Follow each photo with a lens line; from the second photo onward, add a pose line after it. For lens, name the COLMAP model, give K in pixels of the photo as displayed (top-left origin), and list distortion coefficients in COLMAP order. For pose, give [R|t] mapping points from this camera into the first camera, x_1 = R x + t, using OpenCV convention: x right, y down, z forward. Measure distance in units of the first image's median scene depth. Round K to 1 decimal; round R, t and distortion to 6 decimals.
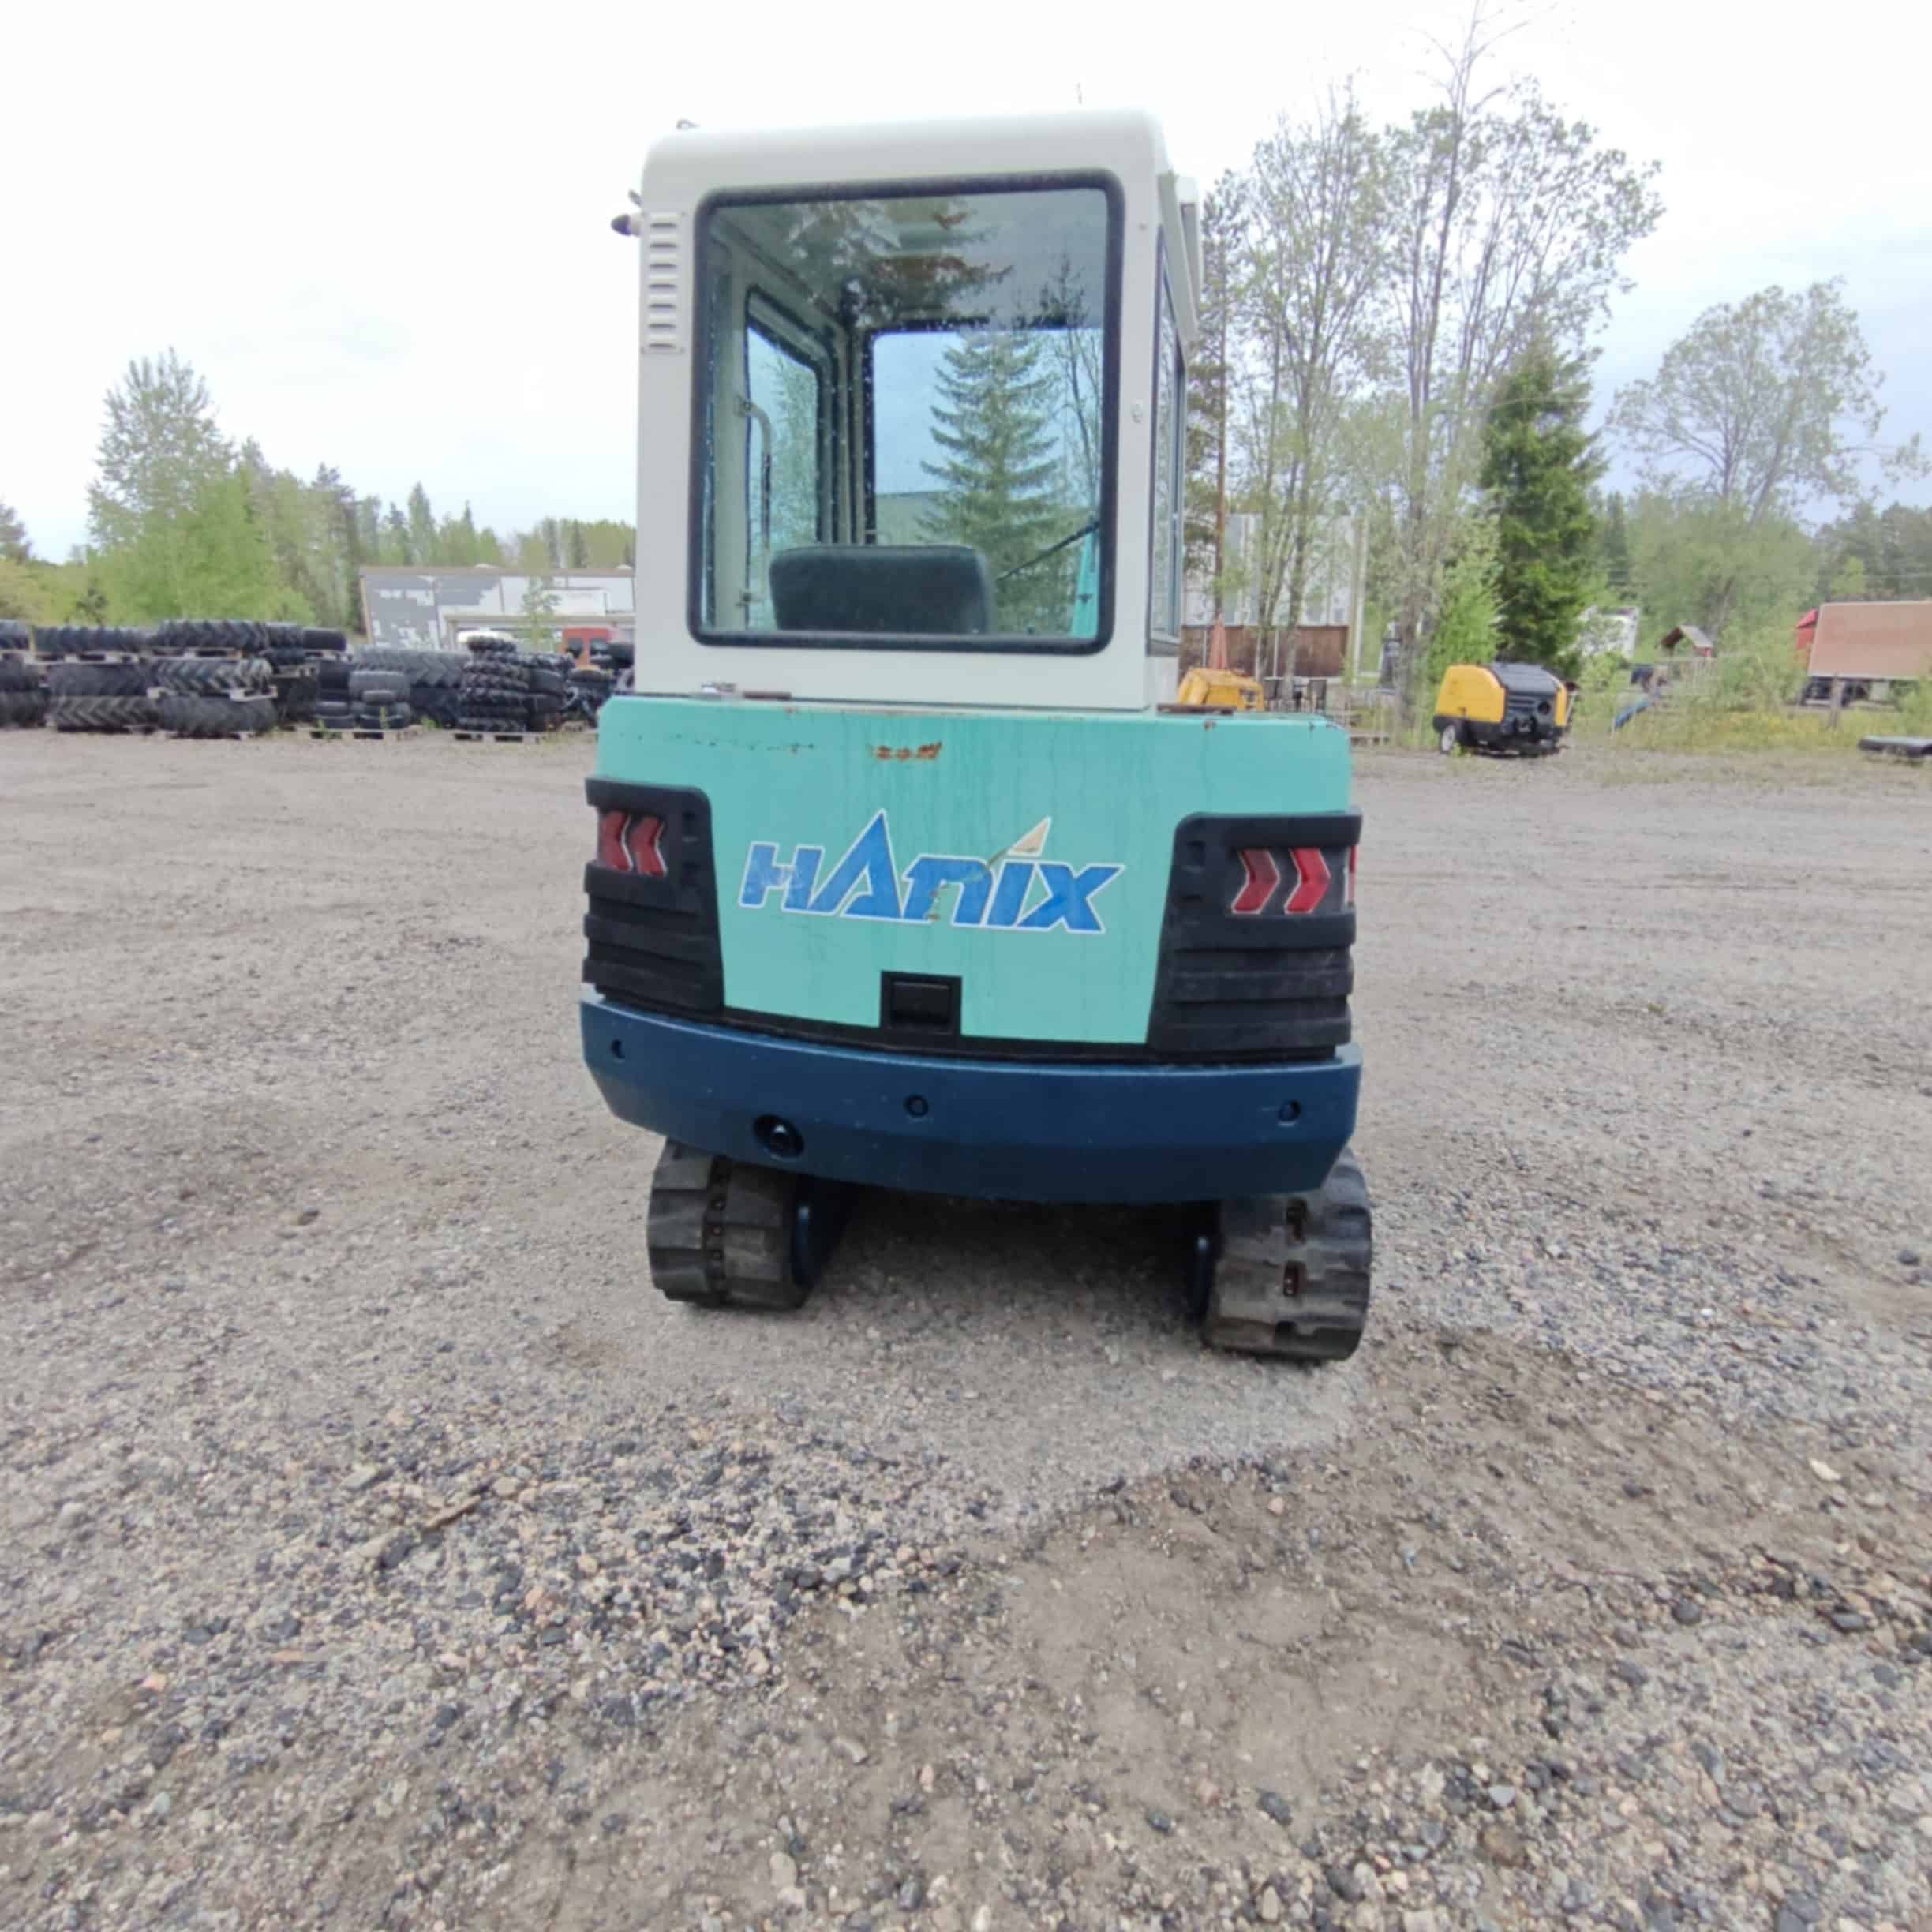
lens RADIAL K [[1220.2, 0, 983.1], [0, 1220.2, 970.7], [0, 0, 1]] dist [0.003010, 0.000547]
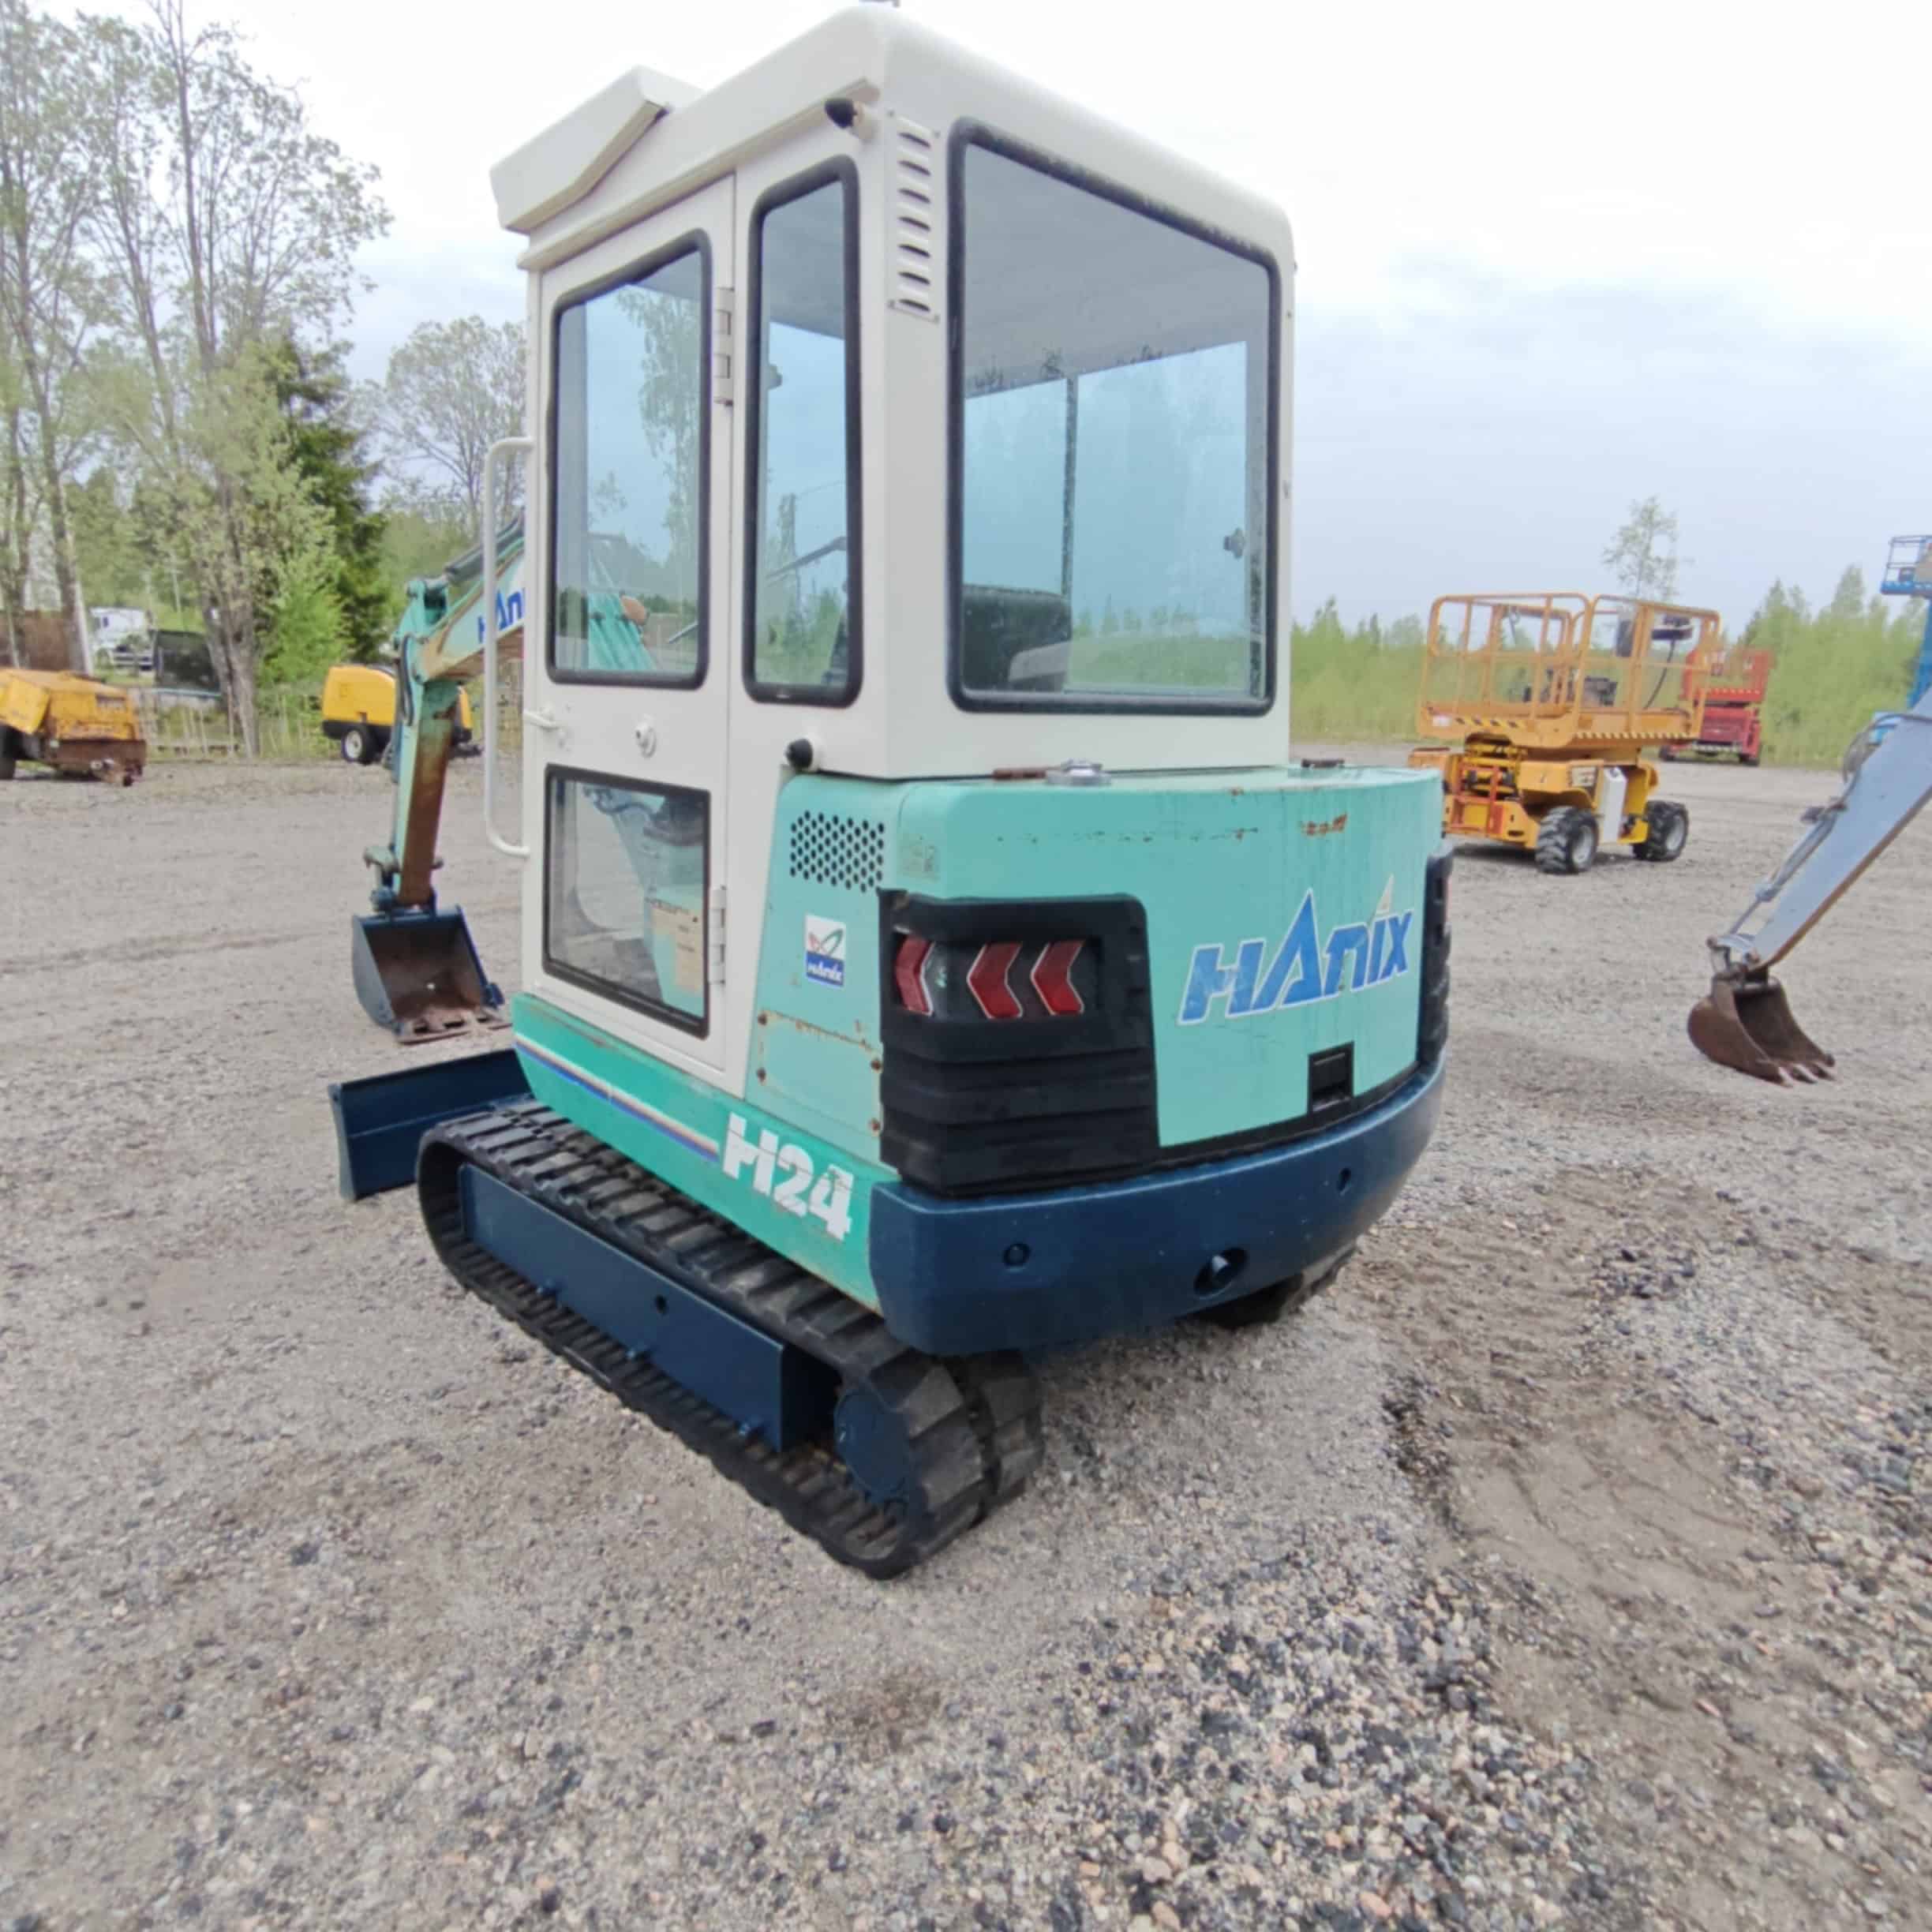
lens RADIAL K [[1220.2, 0, 983.1], [0, 1220.2, 970.7], [0, 0, 1]] dist [0.003010, 0.000547]
pose [[0.588497, -0.188945, 0.786111, -0.961371], [0.185703, 0.977903, 0.096022, -0.201553], [-0.786884, 0.089474, 0.610580, 0.606371]]
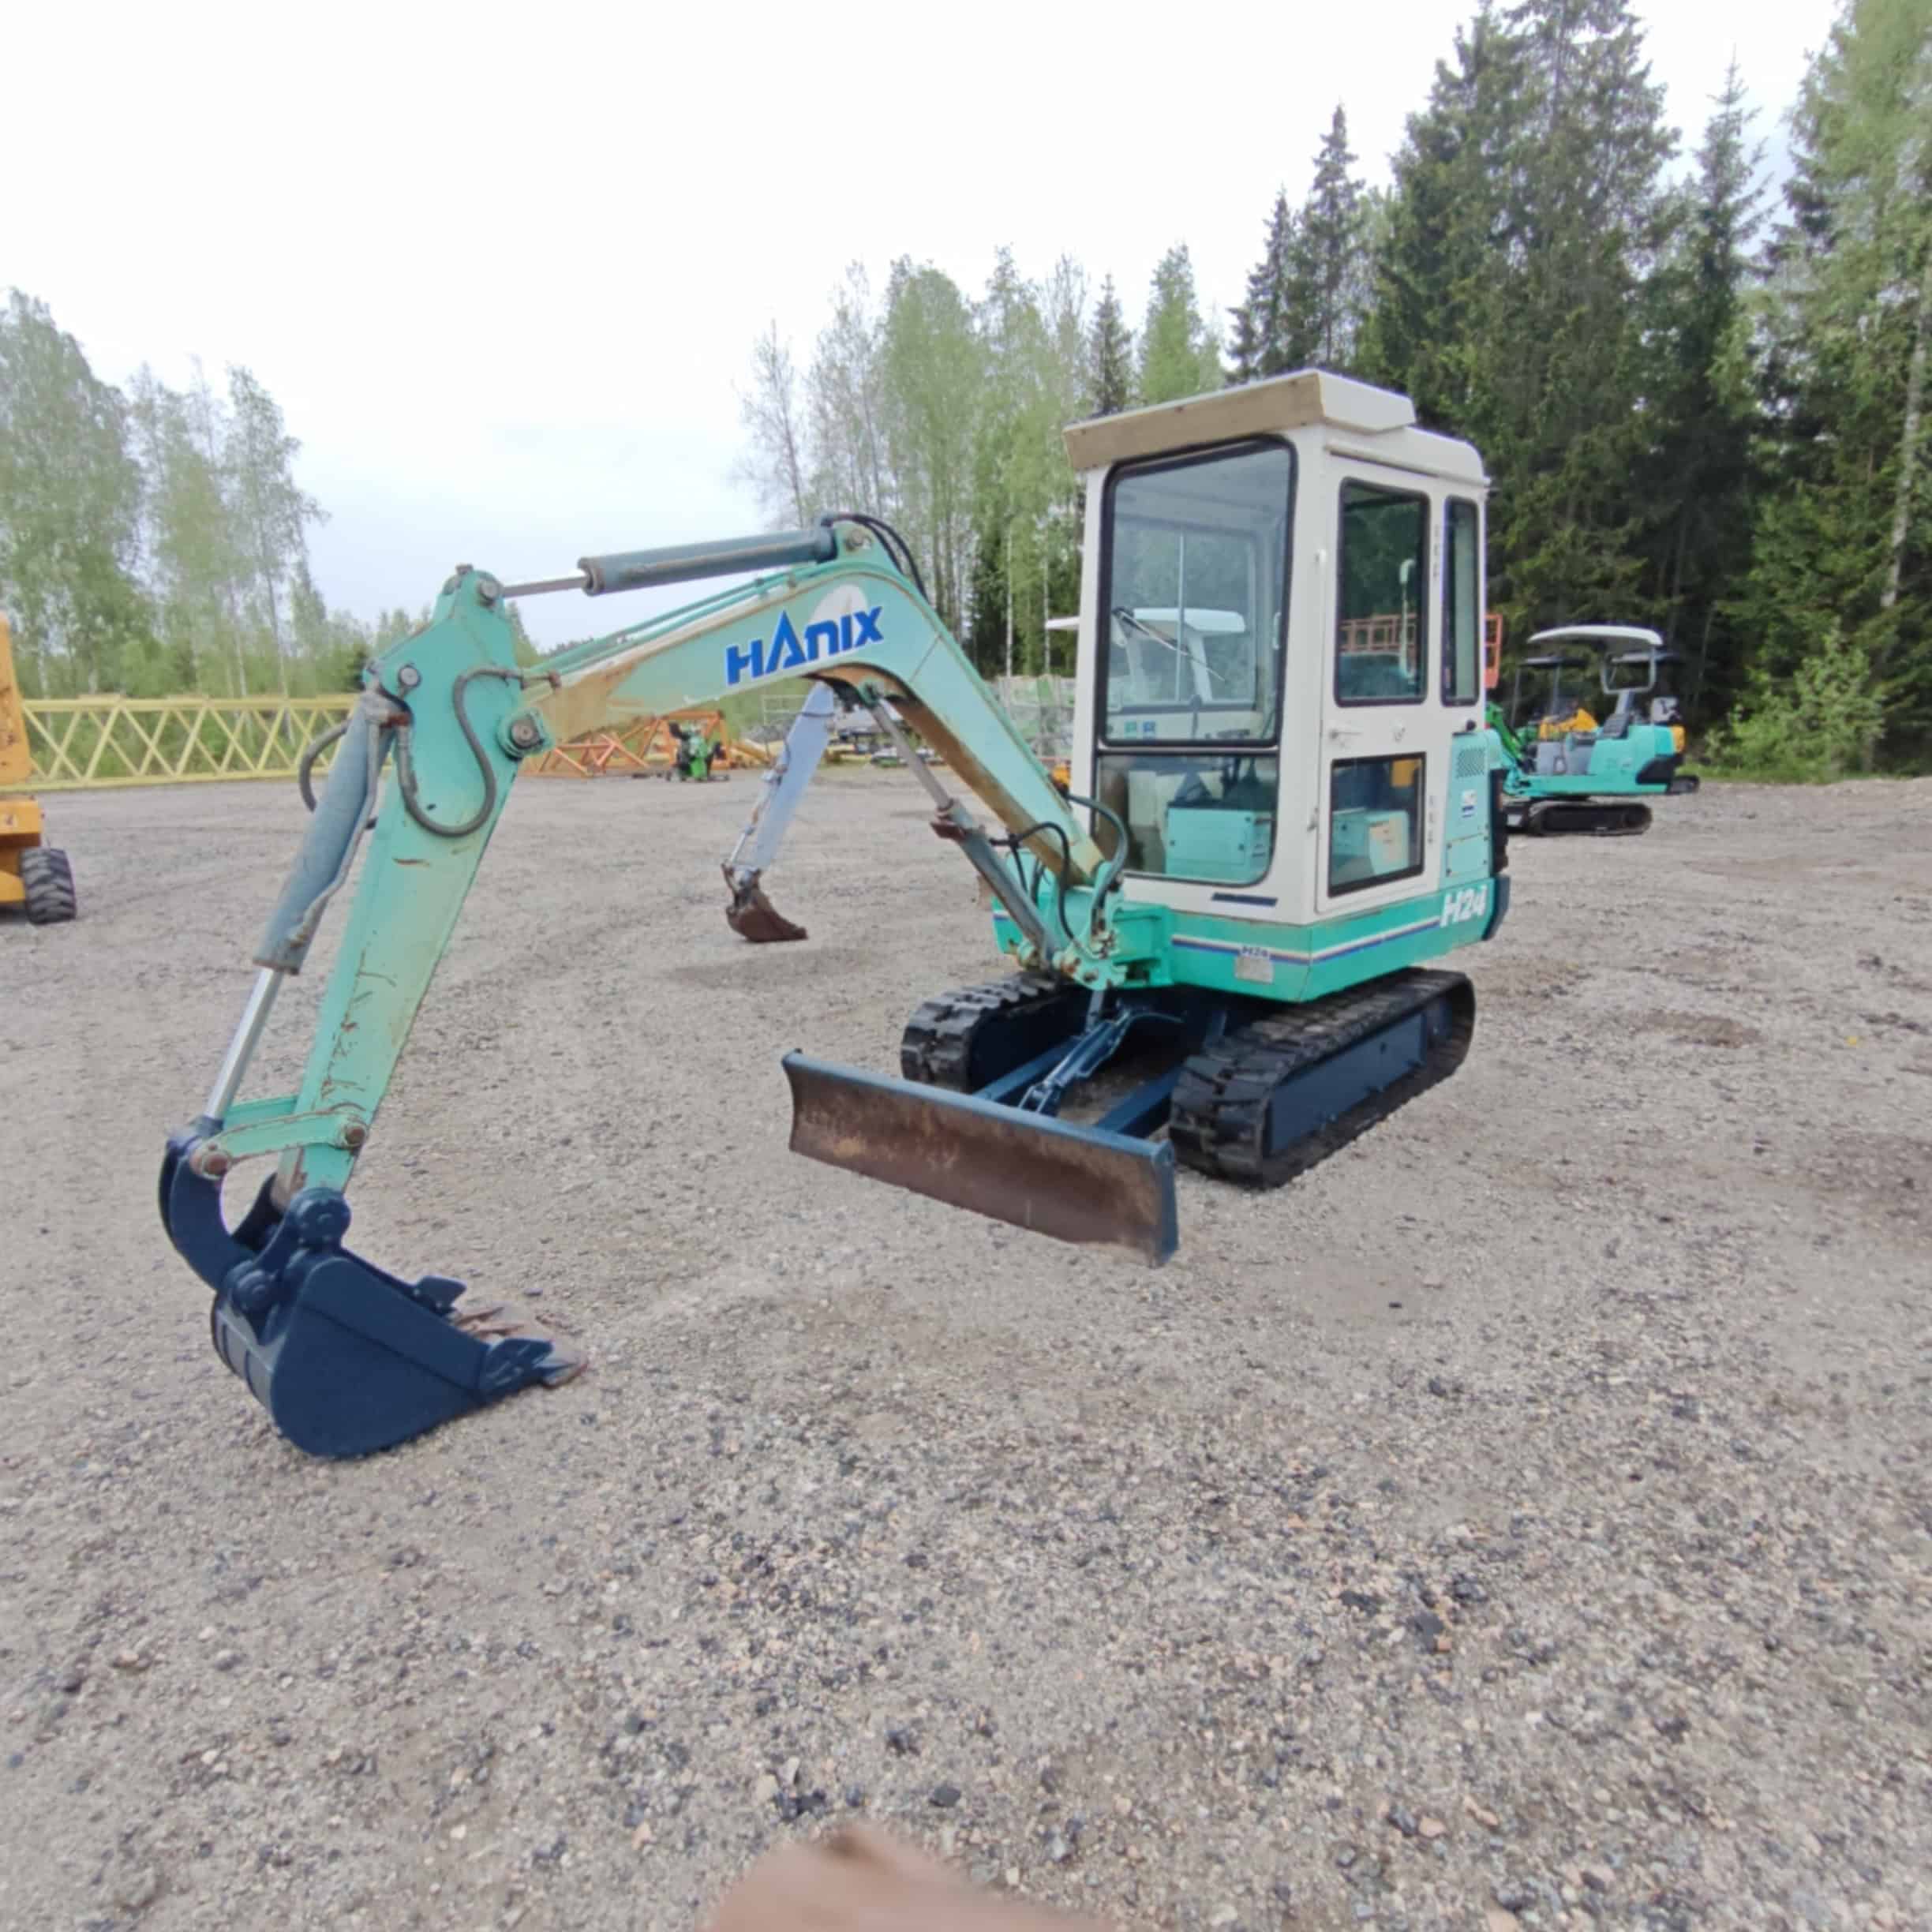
lens RADIAL K [[1233.2, 0, 987.8], [0, 1233.2, 959.1], [0, 0, 1]] dist [0.003849, 0.002119]
pose [[-0.824661, -0.115053, 0.553802, -0.878437], [0.150069, 0.899501, 0.410339, -0.952122], [-0.545356, 0.421499, -0.724517, 3.469562]]
